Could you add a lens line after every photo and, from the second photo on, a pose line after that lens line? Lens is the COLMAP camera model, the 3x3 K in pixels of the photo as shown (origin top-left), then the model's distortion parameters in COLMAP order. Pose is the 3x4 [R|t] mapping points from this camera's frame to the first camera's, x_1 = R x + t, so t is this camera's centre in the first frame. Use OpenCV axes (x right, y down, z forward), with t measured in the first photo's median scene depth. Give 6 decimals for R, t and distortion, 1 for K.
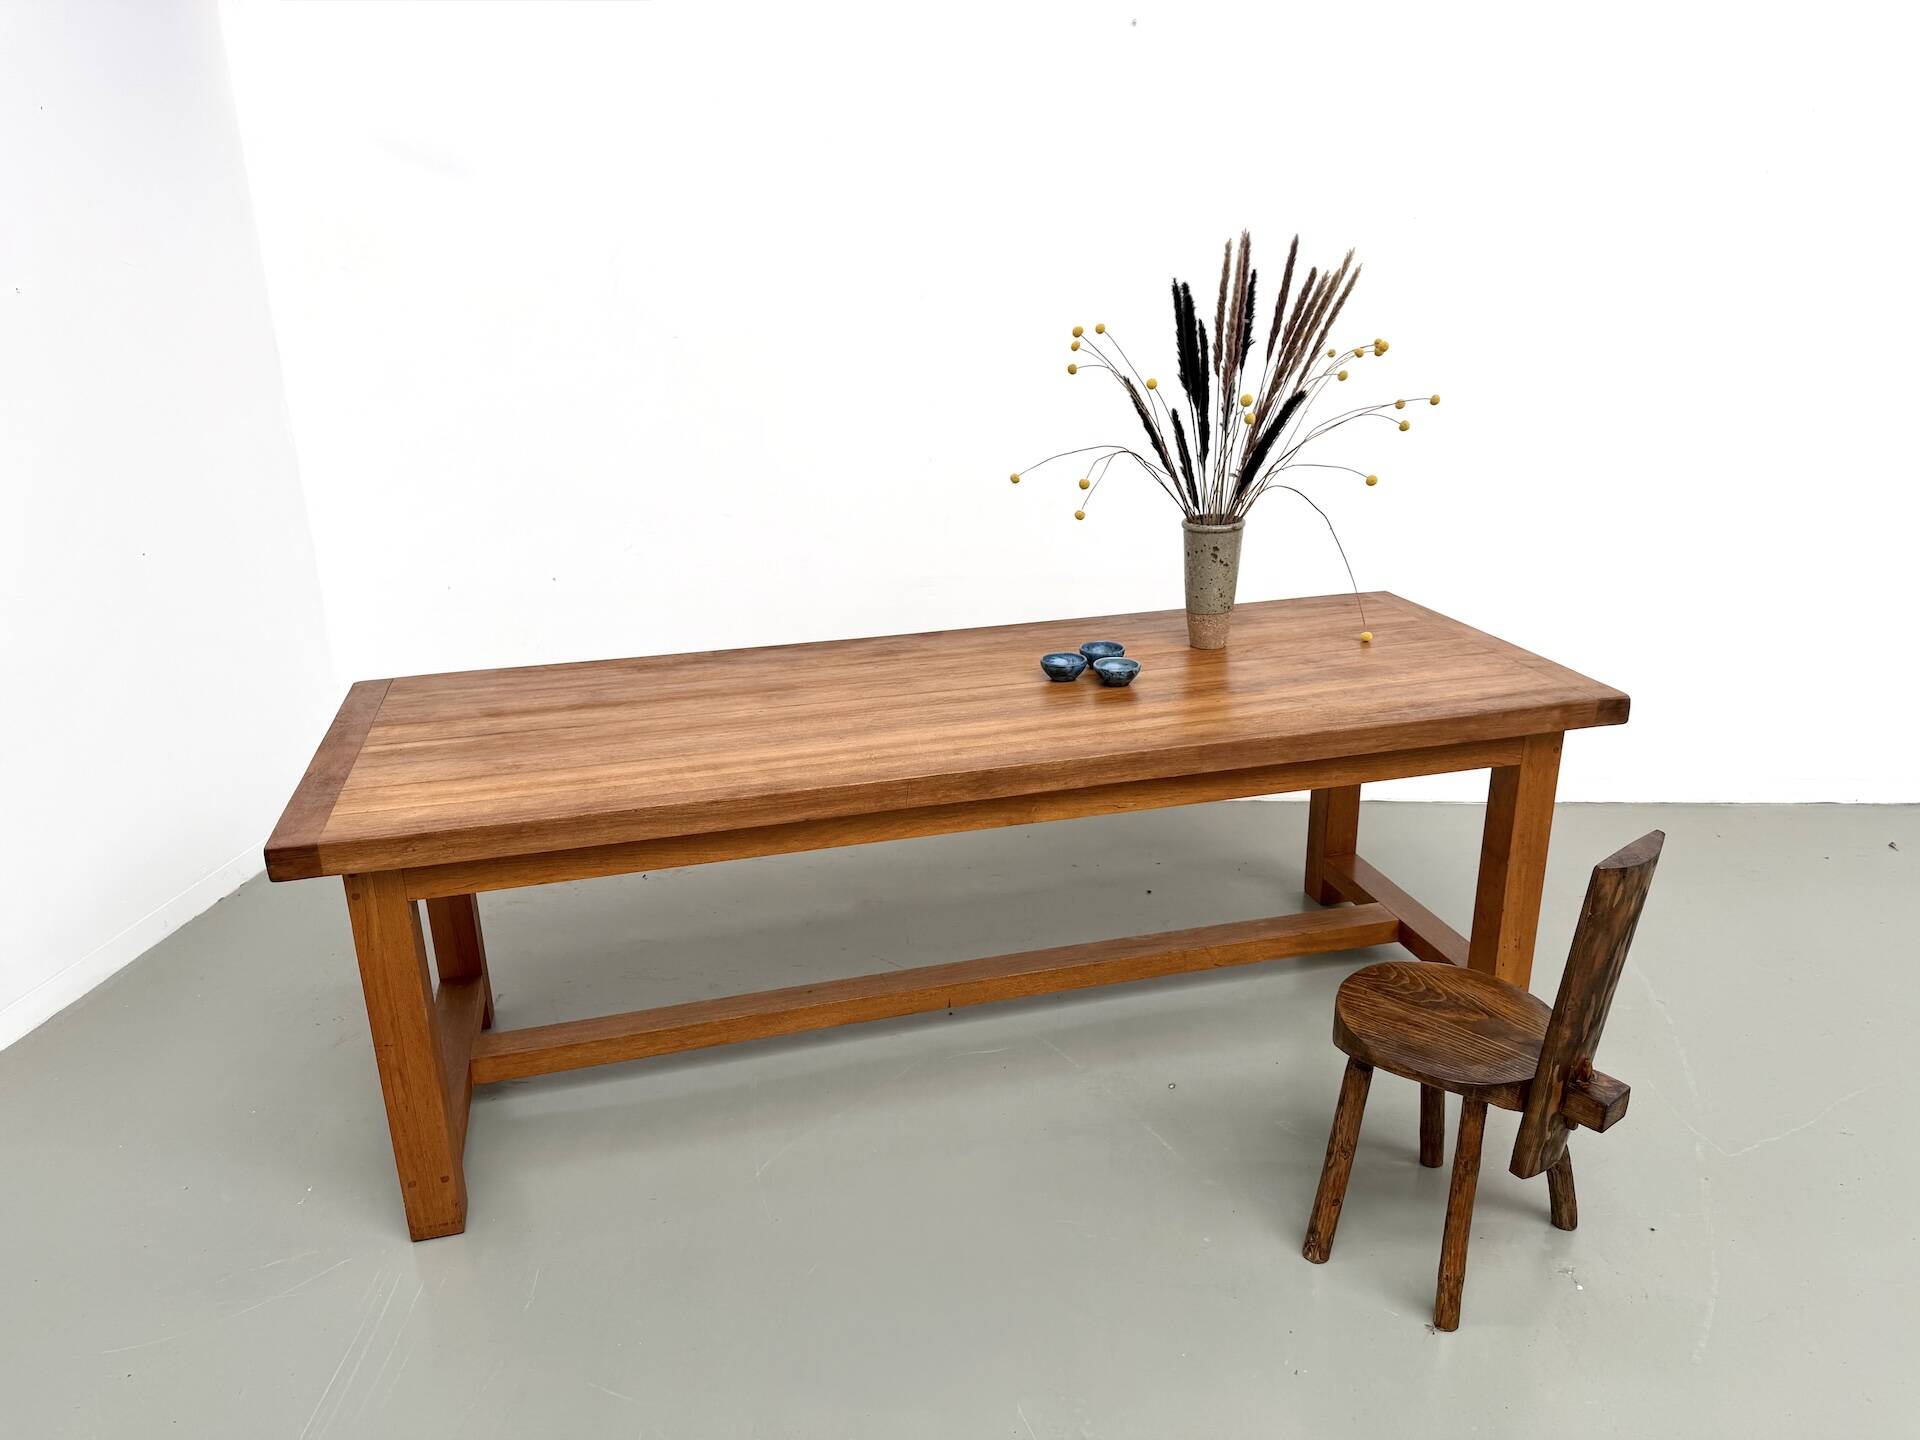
lens RADIAL K [[1342.9, 0, 963.3], [0, 1342.9, 731.3], [0, 0, 1]] dist [0.180990, -0.388742]
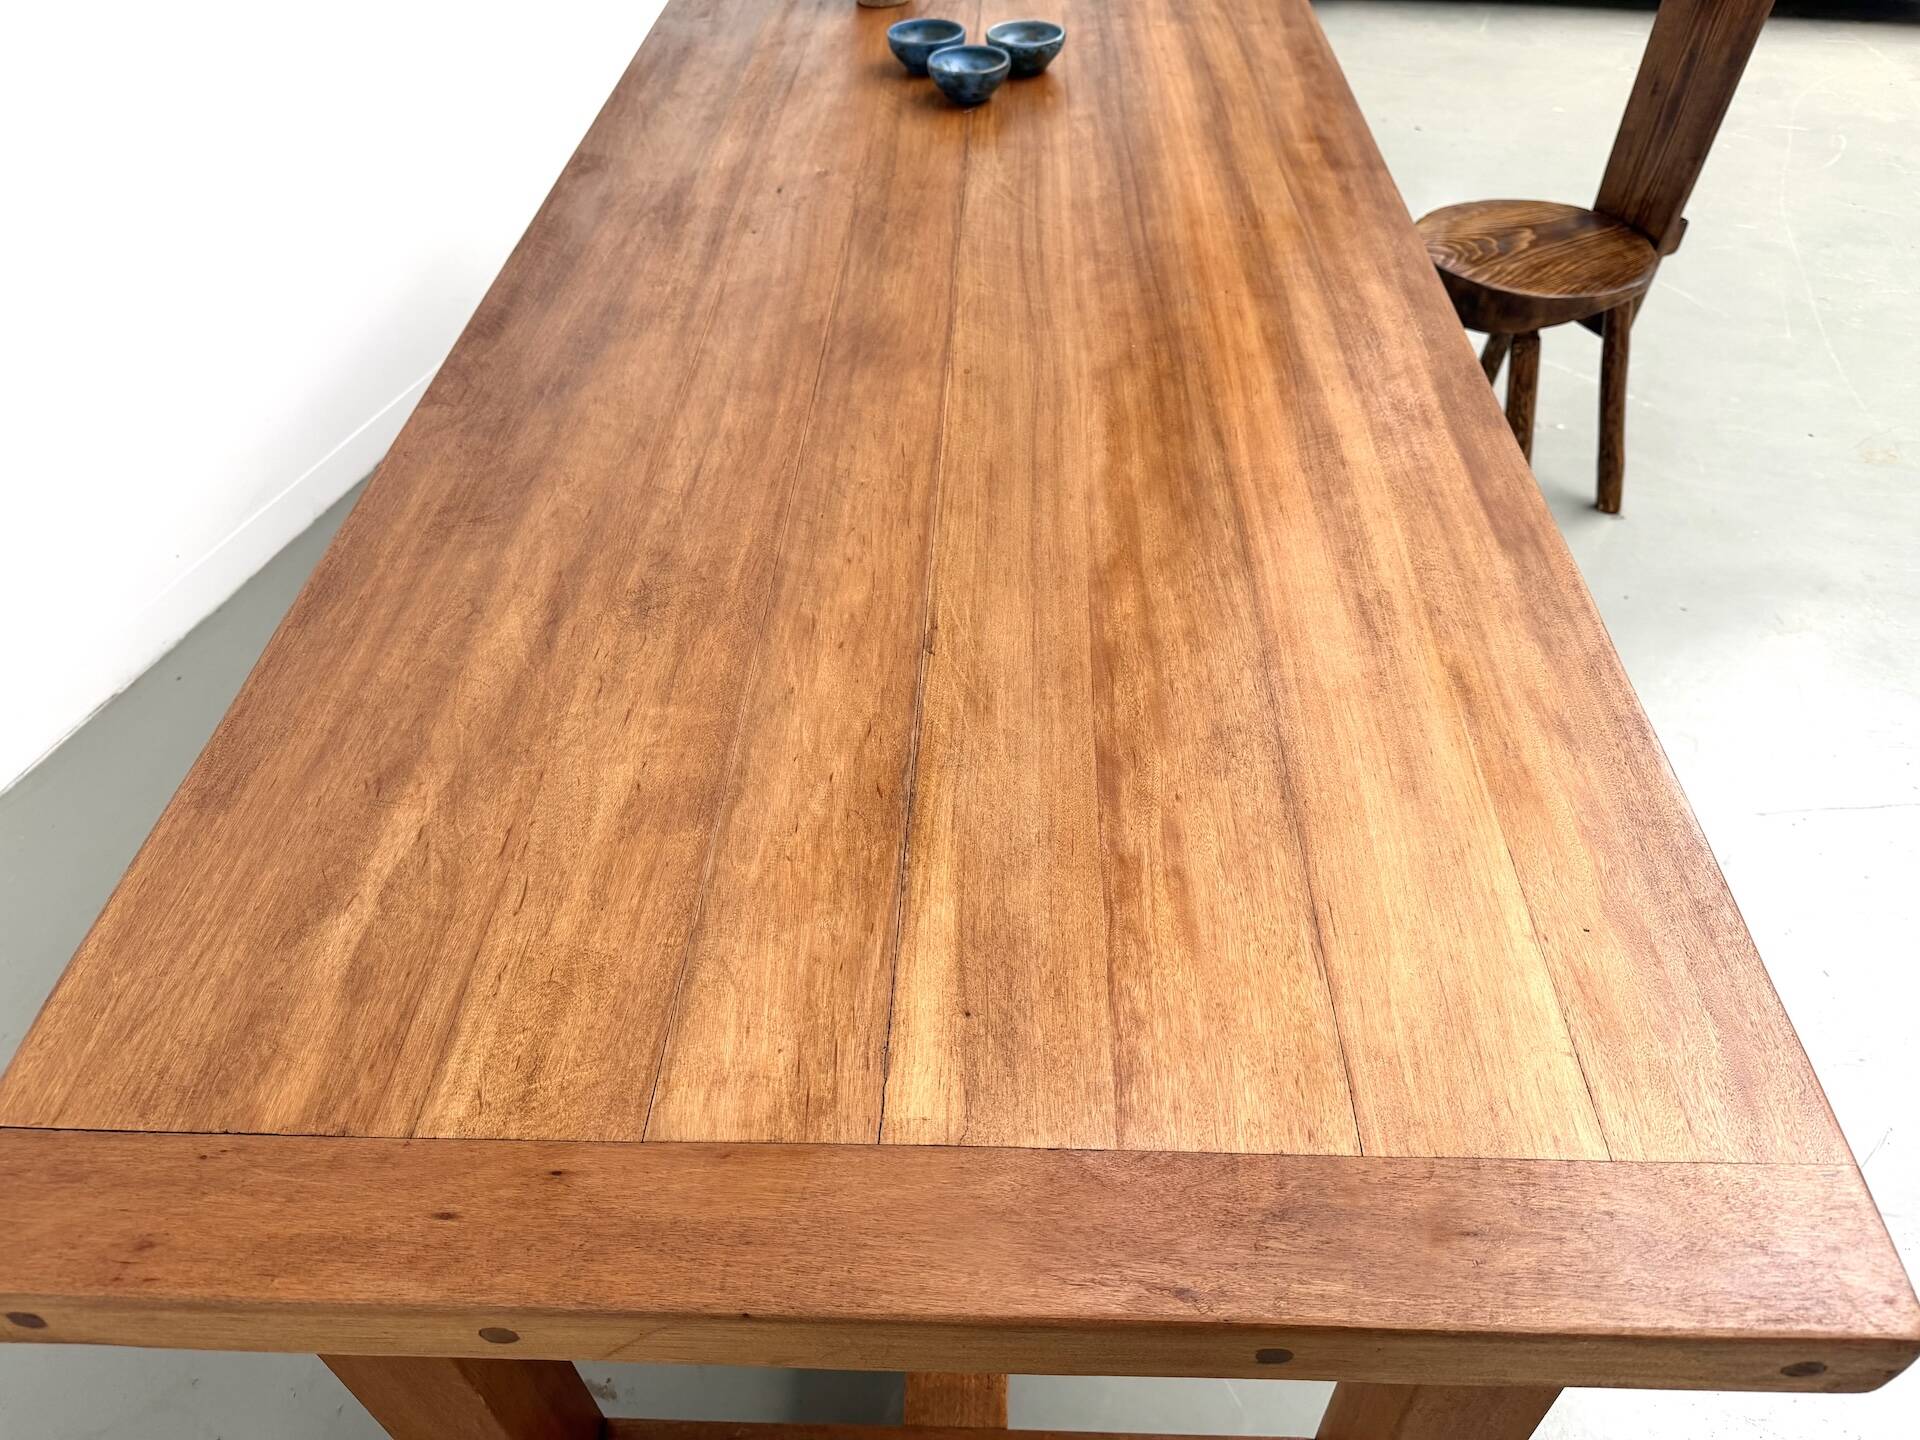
lens RADIAL K [[1342.9, 0, 963.3], [0, 1342.9, 731.3], [0, 0, 1]] dist [0.180990, -0.388742]
pose [[0.285236, -0.656181, 0.698617, -0.524679], [0.350640, 0.749810, 0.561103, -0.170891], [-0.892016, 0.084916, 0.443956, 0.809910]]
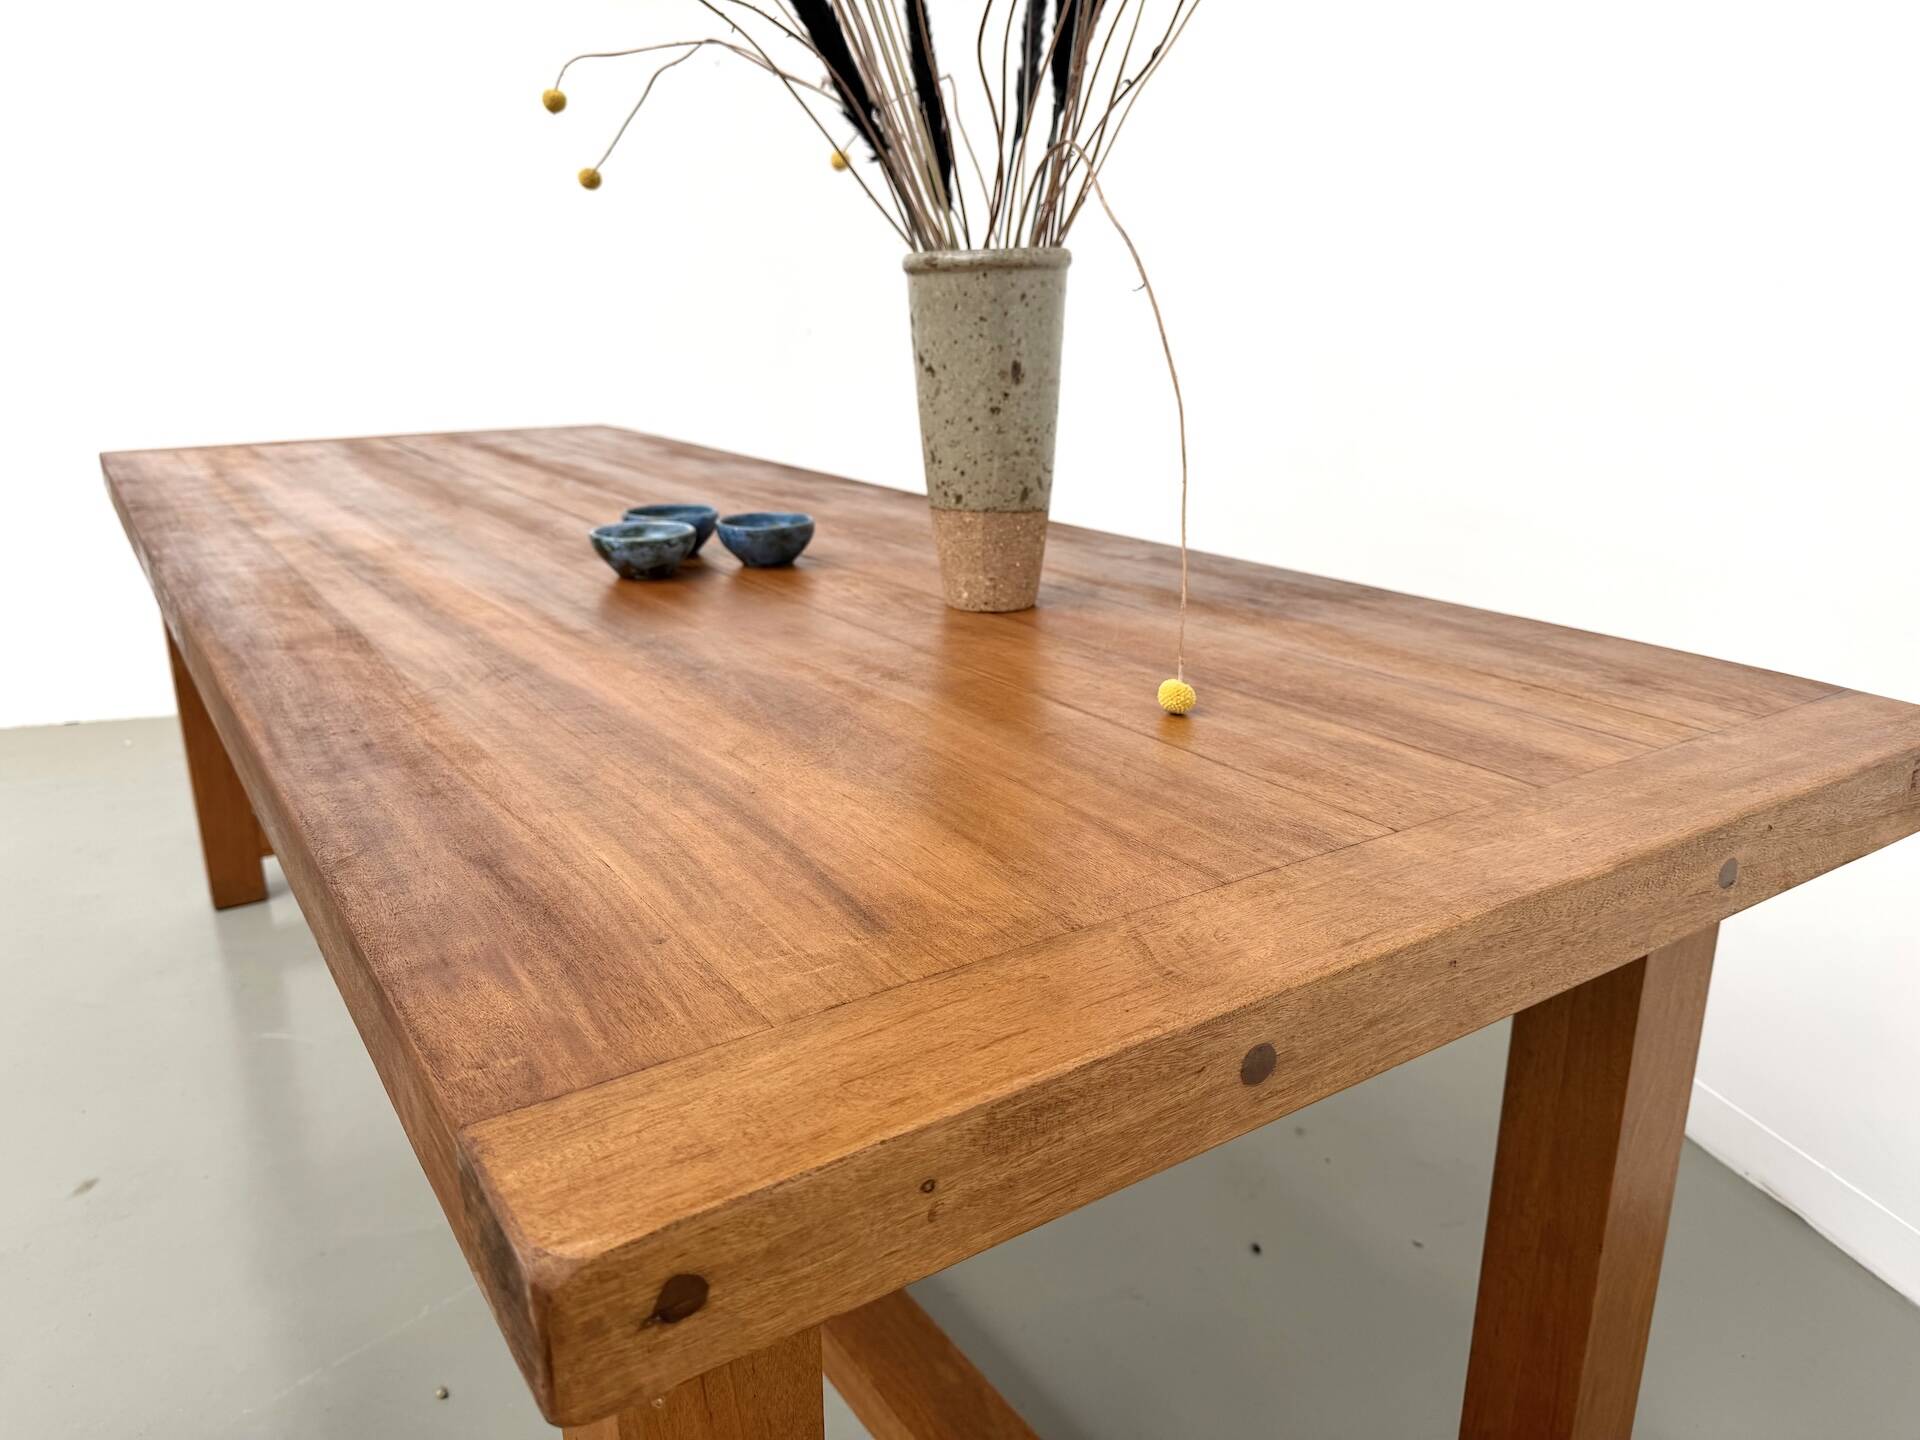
lens RADIAL K [[1342.9, 0, 963.3], [0, 1342.9, 731.3], [0, 0, 1]] dist [0.180990, -0.388742]
pose [[0.320109, 0.293626, -0.900730, 0.585599], [-0.323237, 0.927557, 0.187497, -0.110770], [0.890532, 0.231130, 0.391831, 0.937140]]
